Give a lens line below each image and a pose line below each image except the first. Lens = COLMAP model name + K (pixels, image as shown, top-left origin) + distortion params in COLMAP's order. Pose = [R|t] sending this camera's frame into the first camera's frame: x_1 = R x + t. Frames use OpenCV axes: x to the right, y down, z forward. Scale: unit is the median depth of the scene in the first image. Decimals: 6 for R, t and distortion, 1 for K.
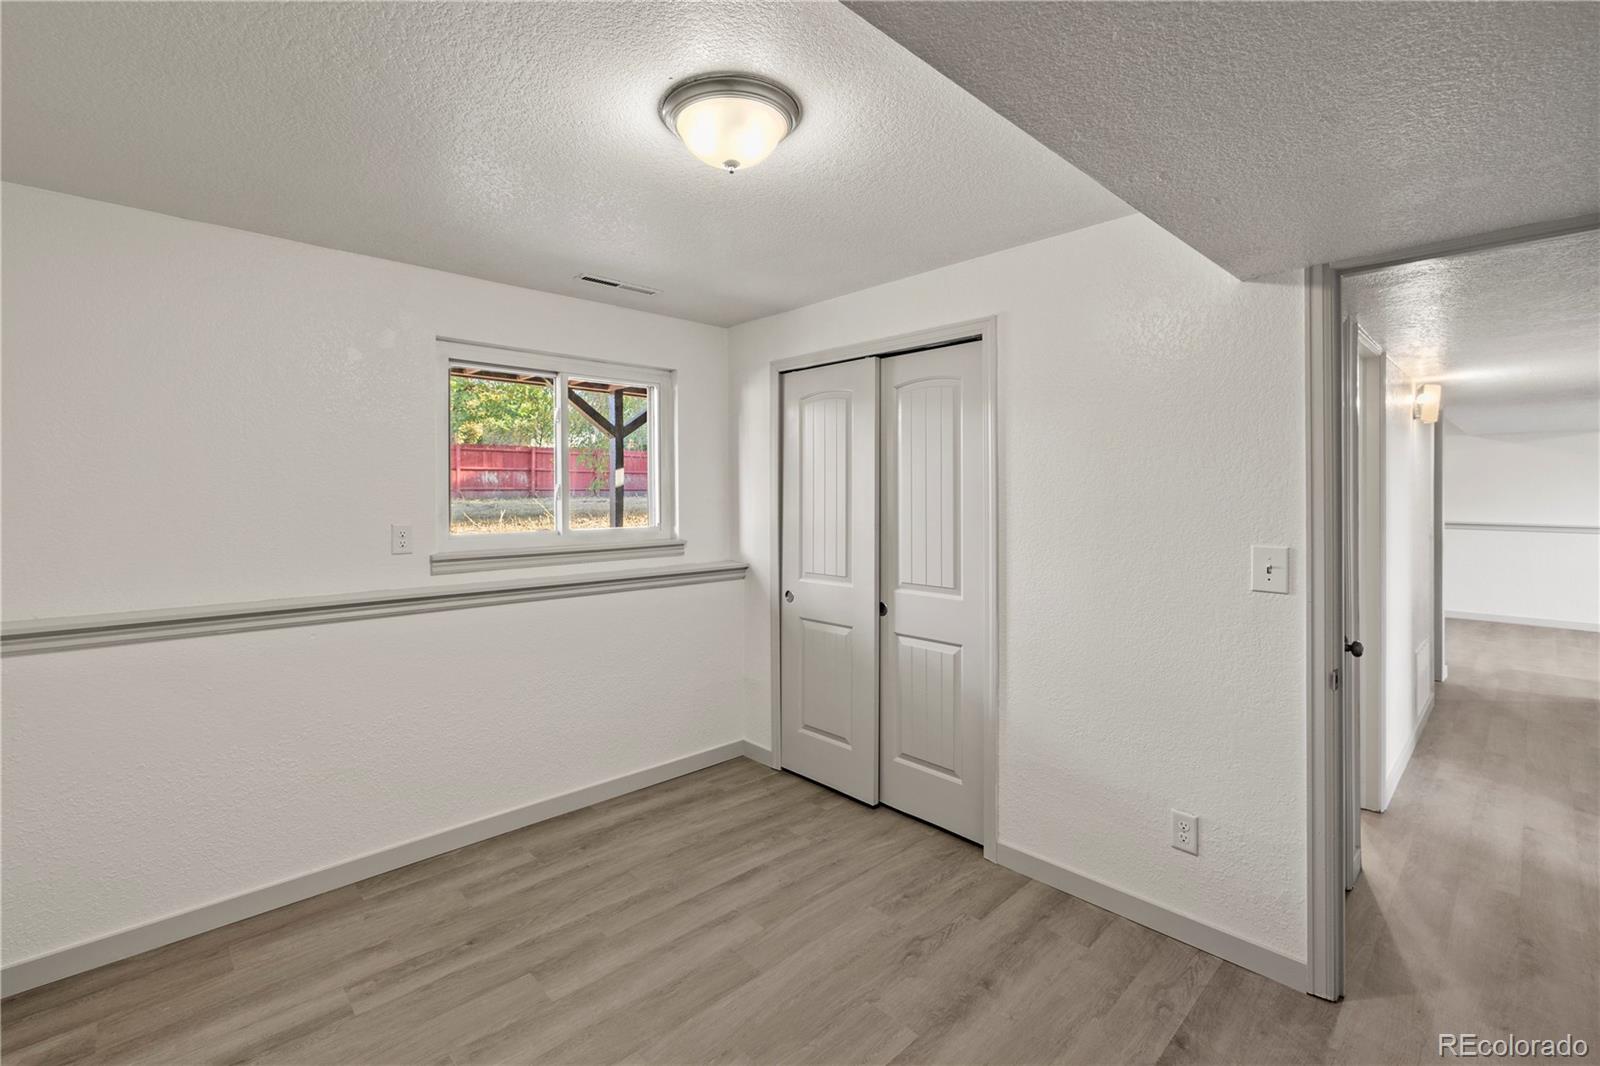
lens RADIAL K [[716.0, 0, 795.0], [0, 716.0, 498.0], [0, 0, 1]] dist [0.000732, -0.000316]
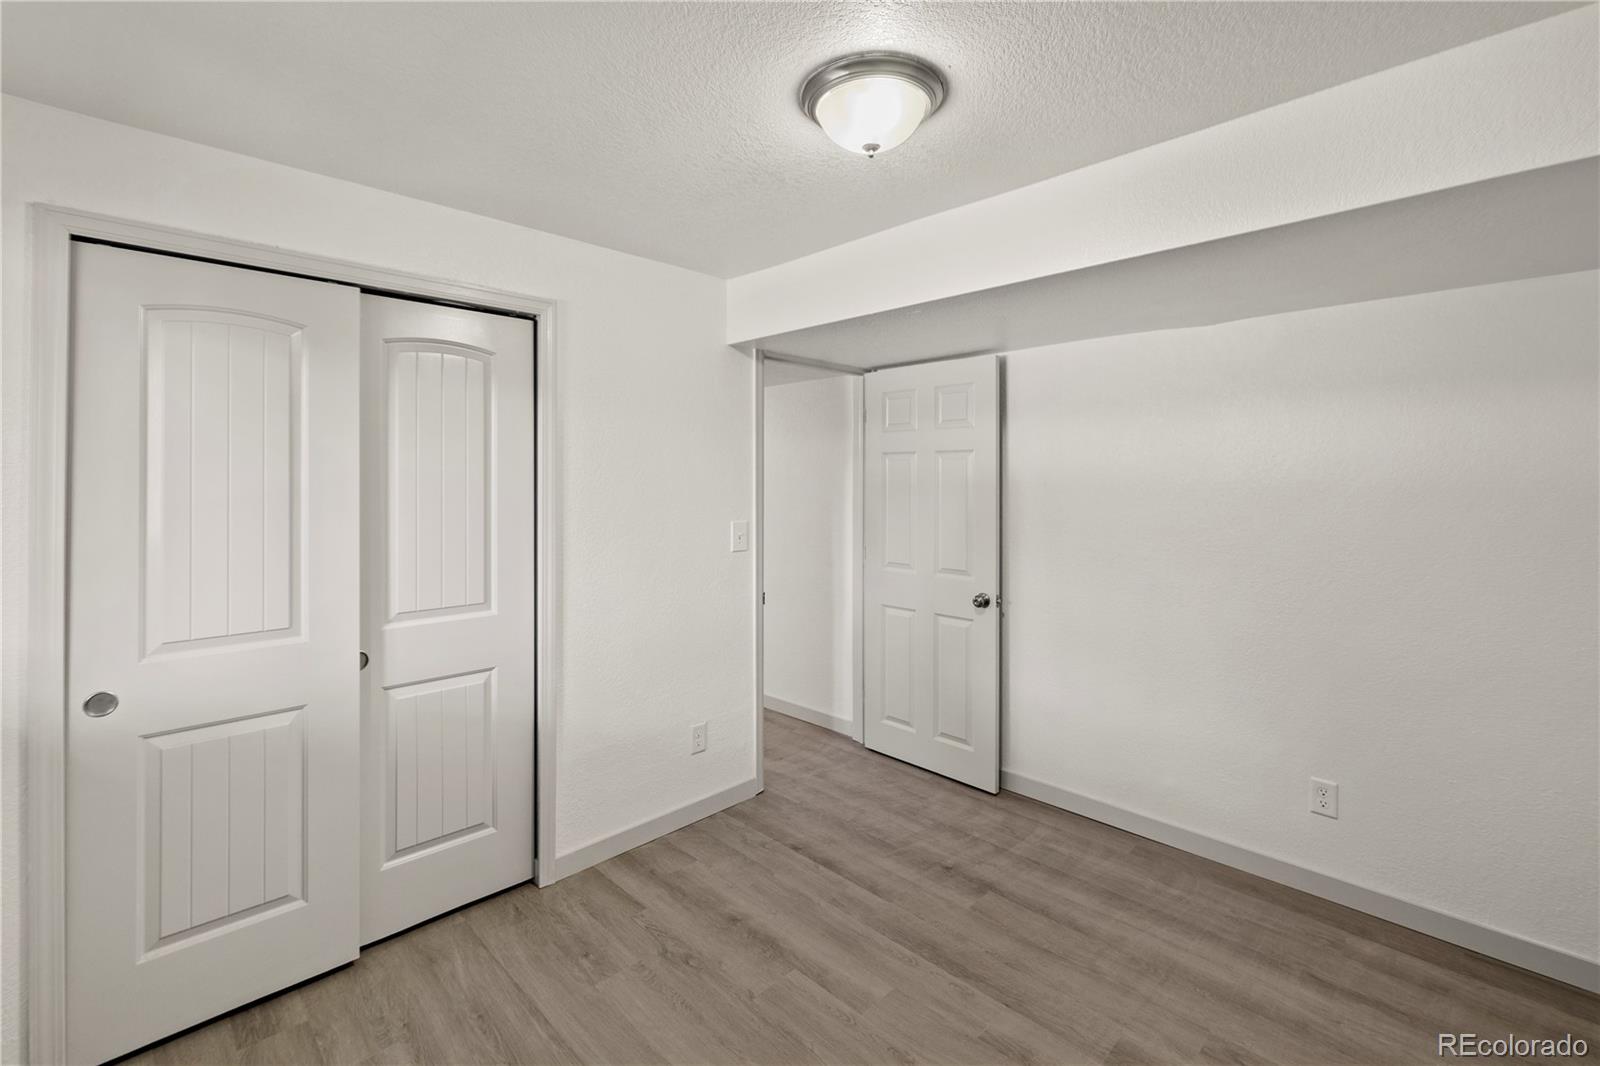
lens RADIAL K [[691.2, 0, 800.8], [0, 691.2, 475.3], [0, 0, 1]] dist [-0.001097, -0.000383]
pose [[-0.035534, 0.006453, 0.999348, -0.711313], [0.001572, 0.999978, -0.006401, -0.019757], [-0.999367, 0.001343, -0.035544, 0.787402]]
